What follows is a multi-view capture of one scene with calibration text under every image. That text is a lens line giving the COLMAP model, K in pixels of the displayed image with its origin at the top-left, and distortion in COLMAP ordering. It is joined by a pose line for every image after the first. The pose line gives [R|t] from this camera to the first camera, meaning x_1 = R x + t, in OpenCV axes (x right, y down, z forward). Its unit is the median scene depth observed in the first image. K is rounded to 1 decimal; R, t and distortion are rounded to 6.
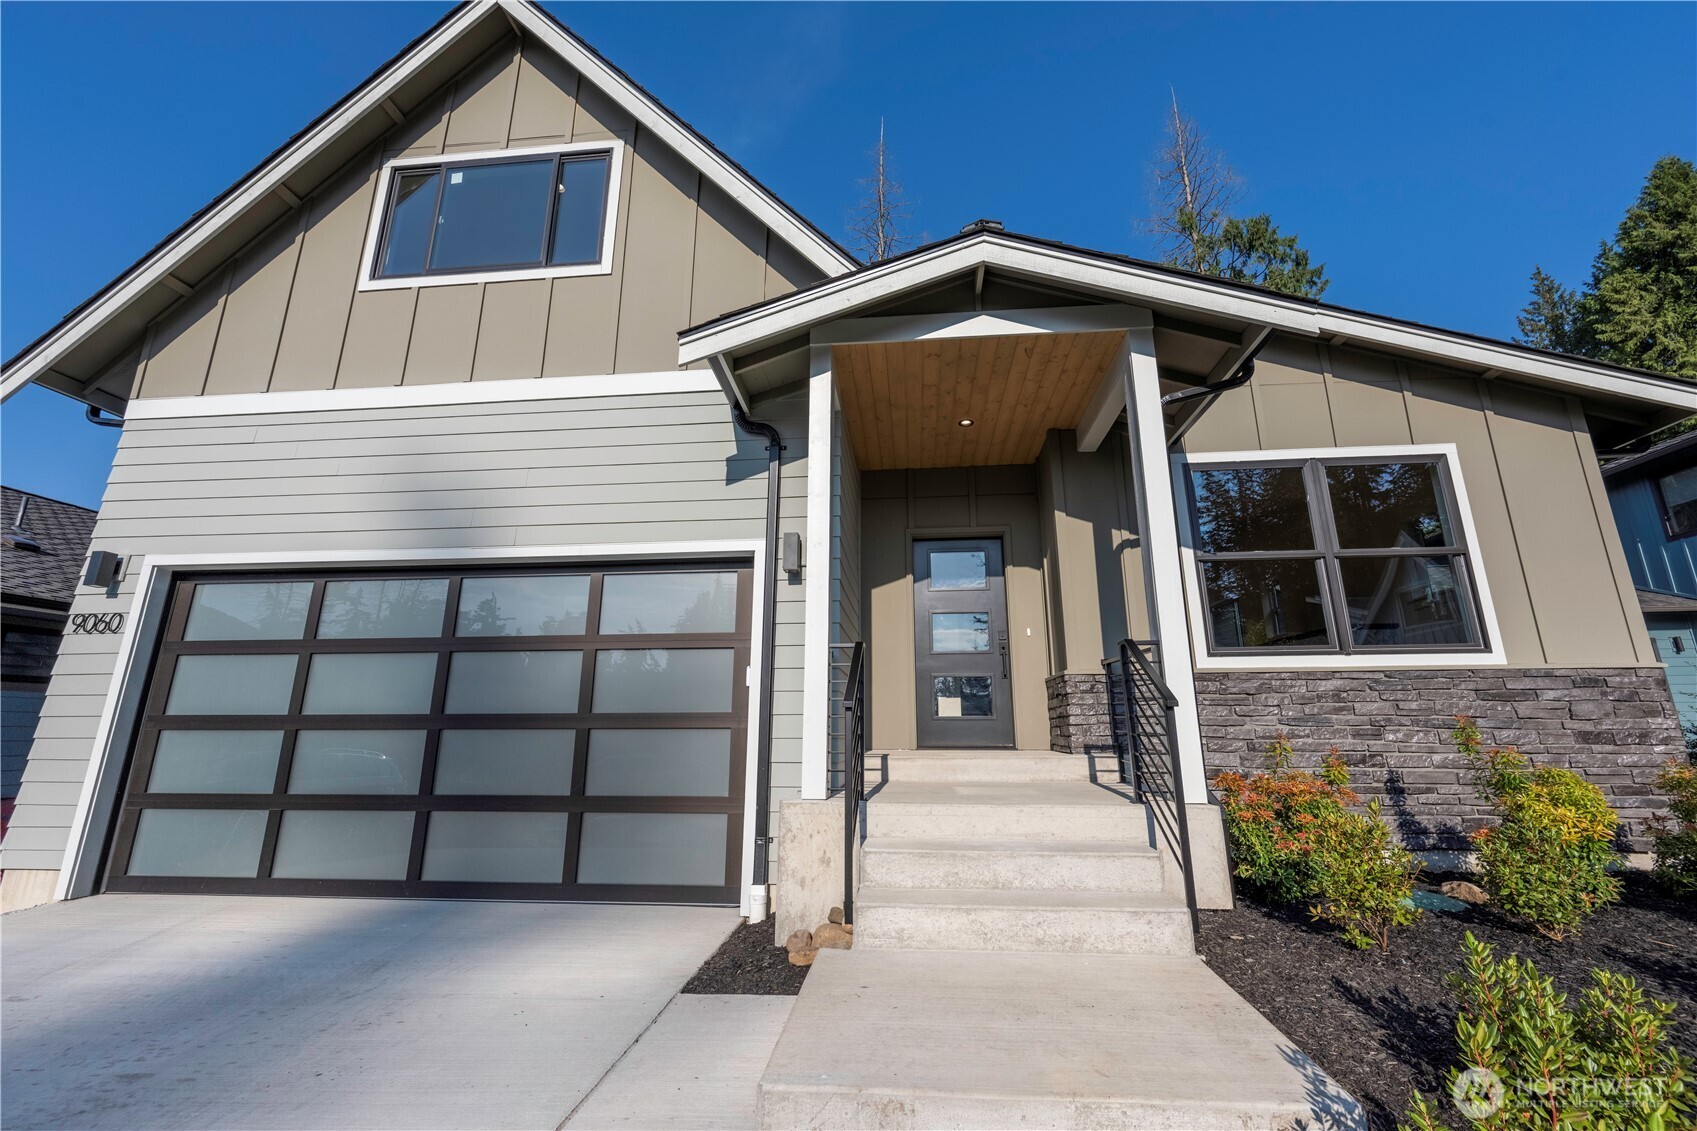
lens RADIAL K [[666.1, 0, 852.9], [0, 666.1, 567.4], [0, 0, 1]] dist [-0.002108, -0.000090]
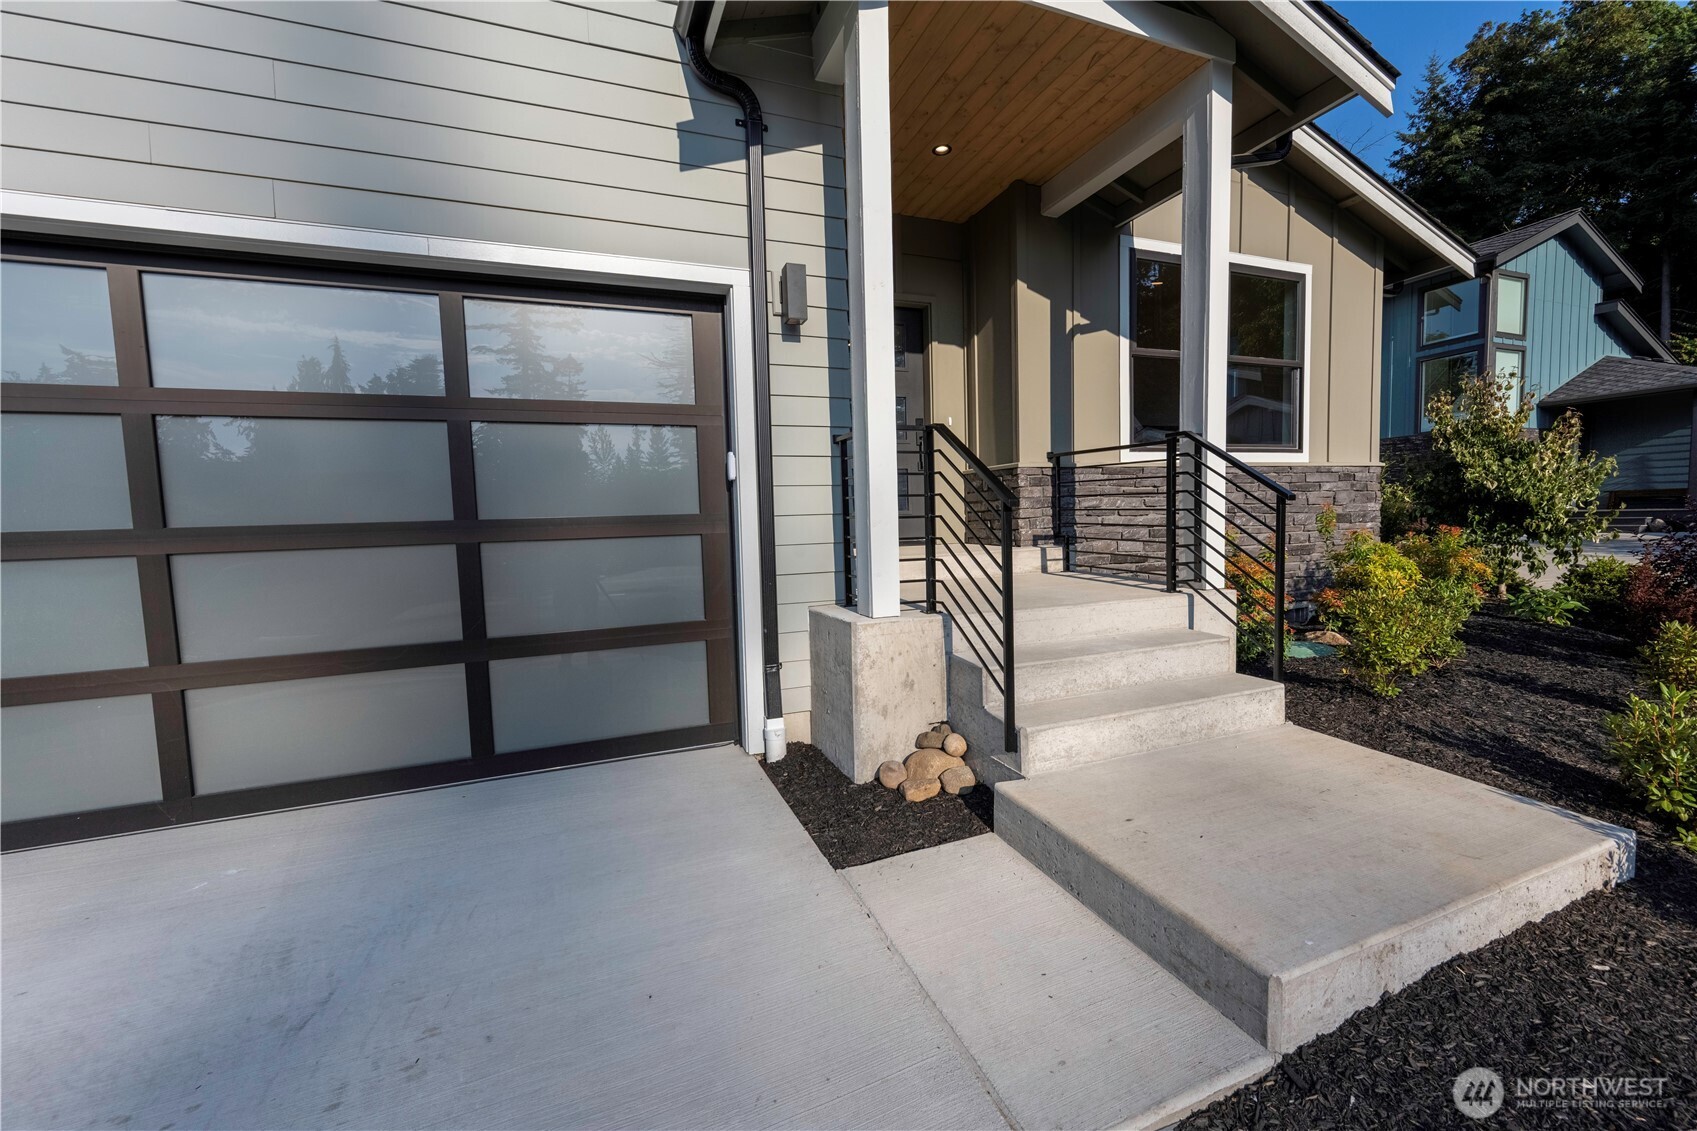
lens RADIAL K [[672.5, 0, 848.5], [0, 672.5, 565.5], [0, 0, 1]] dist [-0.007694, -0.000054]
pose [[0.893763, -0.056543, 0.444961, -0.350948], [-0.081364, 0.955127, 0.284802, 0.042885], [-0.441098, -0.290749, 0.849057, 0.255798]]
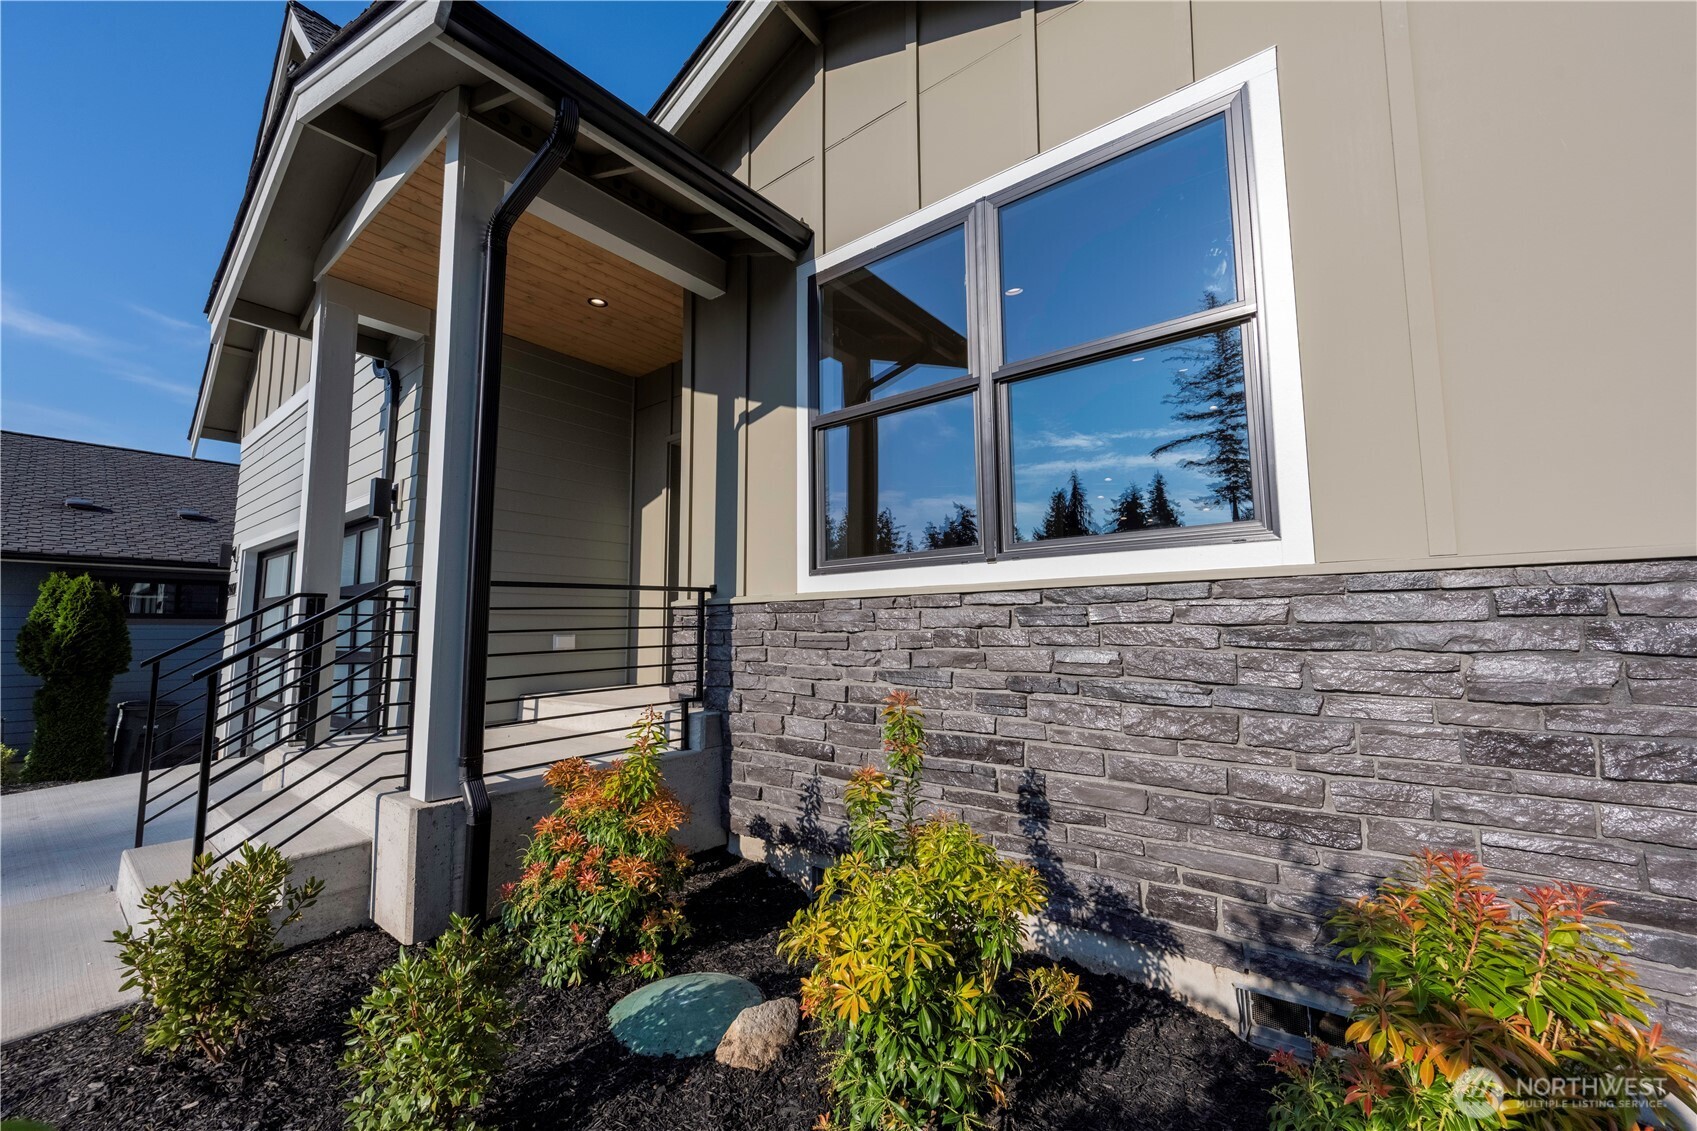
lens RADIAL K [[666.1, 0, 852.9], [0, 666.1, 567.4], [0, 0, 1]] dist [-0.002108, -0.000090]
pose [[0.840383, -0.055062, -0.539189, 0.954001], [0.134962, 0.984749, 0.109790, 0.061261], [0.524921, -0.165036, 0.834998, 0.486426]]
